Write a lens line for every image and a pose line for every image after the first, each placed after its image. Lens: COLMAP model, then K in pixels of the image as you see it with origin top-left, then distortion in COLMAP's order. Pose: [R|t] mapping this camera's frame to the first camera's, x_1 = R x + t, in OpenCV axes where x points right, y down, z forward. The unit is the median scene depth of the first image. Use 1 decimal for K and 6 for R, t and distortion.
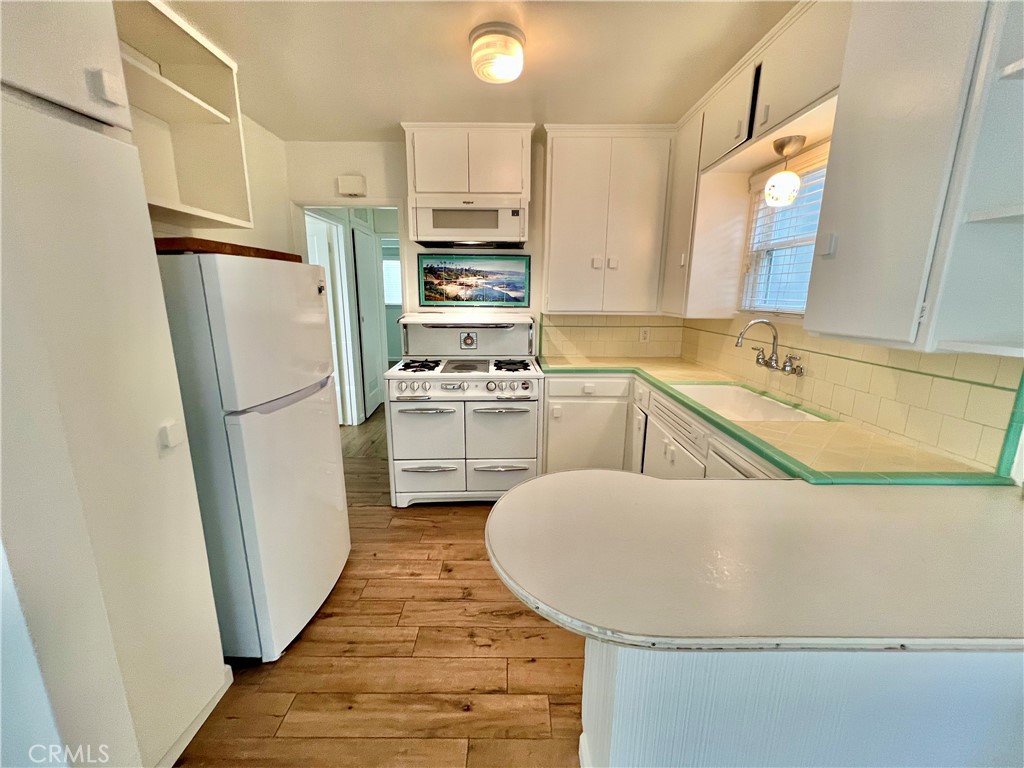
lens RADIAL K [[410.1, 0, 509.1], [0, 410.1, 381.8], [0, 0, 1]] dist [0.000794, -0.000302]
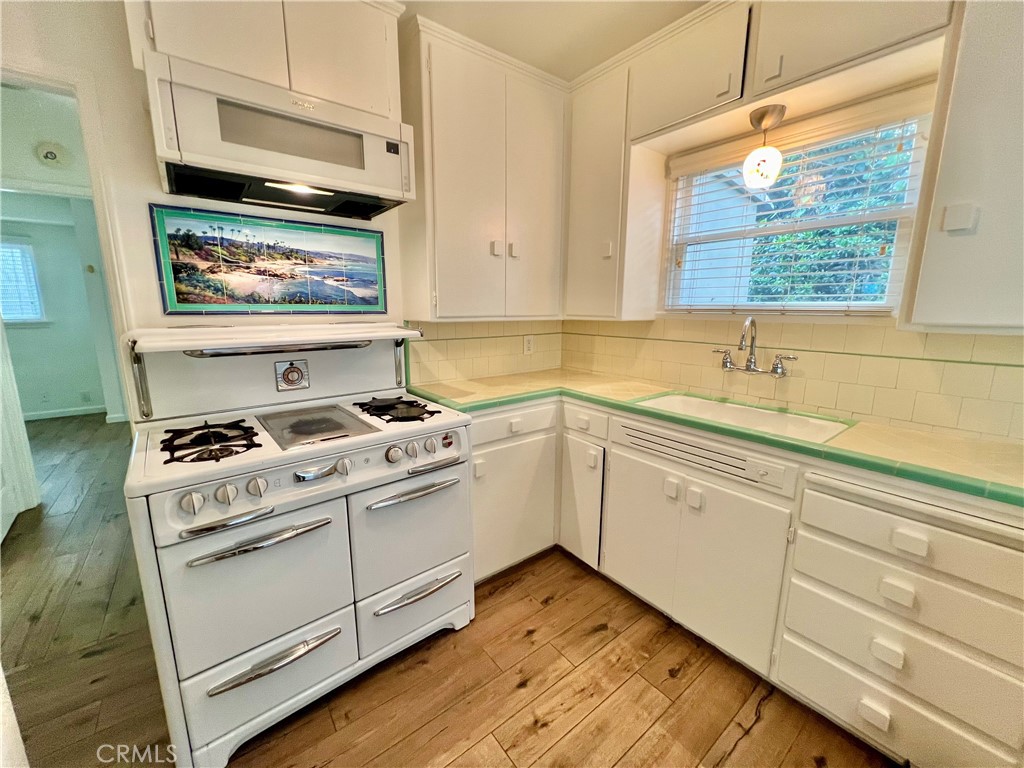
lens RADIAL K [[410.1, 0, 510.3], [0, 410.1, 381.5], [0, 0, 1]] dist [0.000794, -0.000302]
pose [[0.792001, -0.115567, 0.599482, -0.204385], [0.133105, 0.990986, 0.015189, -0.063149], [-0.595833, 0.067764, 0.800244, 0.398948]]
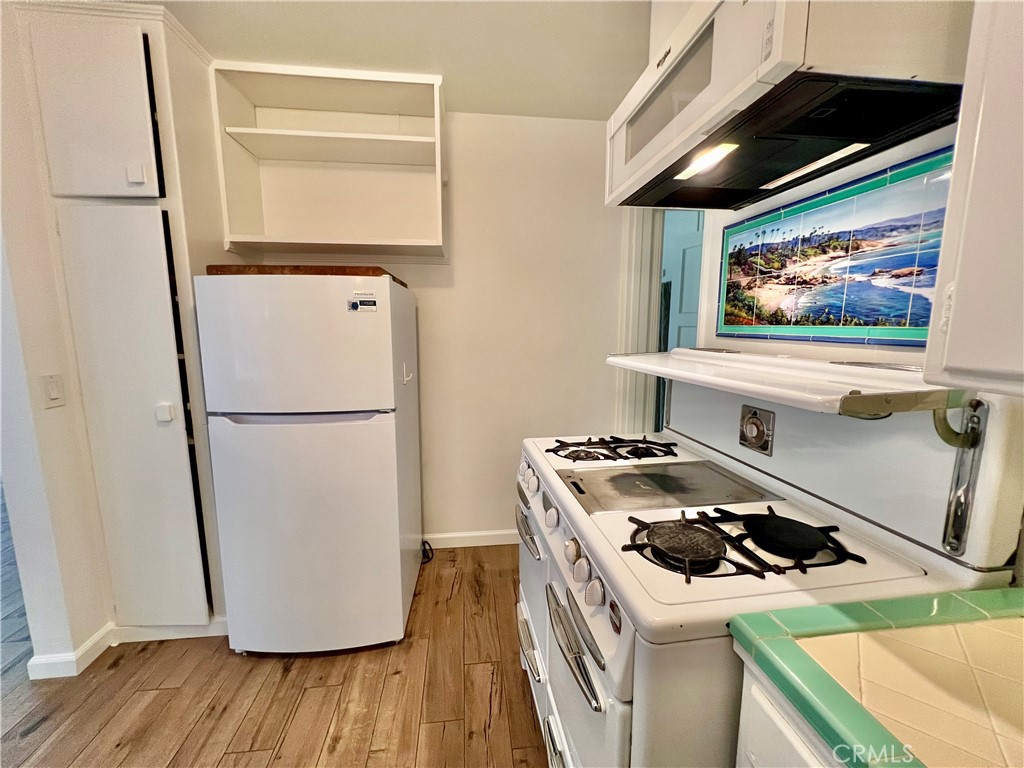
lens RADIAL K [[410.1, 0, 511.2], [0, 410.1, 382.1], [0, 0, 1]] dist [0.000794, -0.000302]
pose [[0.113000, 0.131520, -0.984852, 0.247585], [-0.210587, 0.971852, 0.105622, -0.138528], [0.971022, 0.195462, 0.137516, 0.745658]]
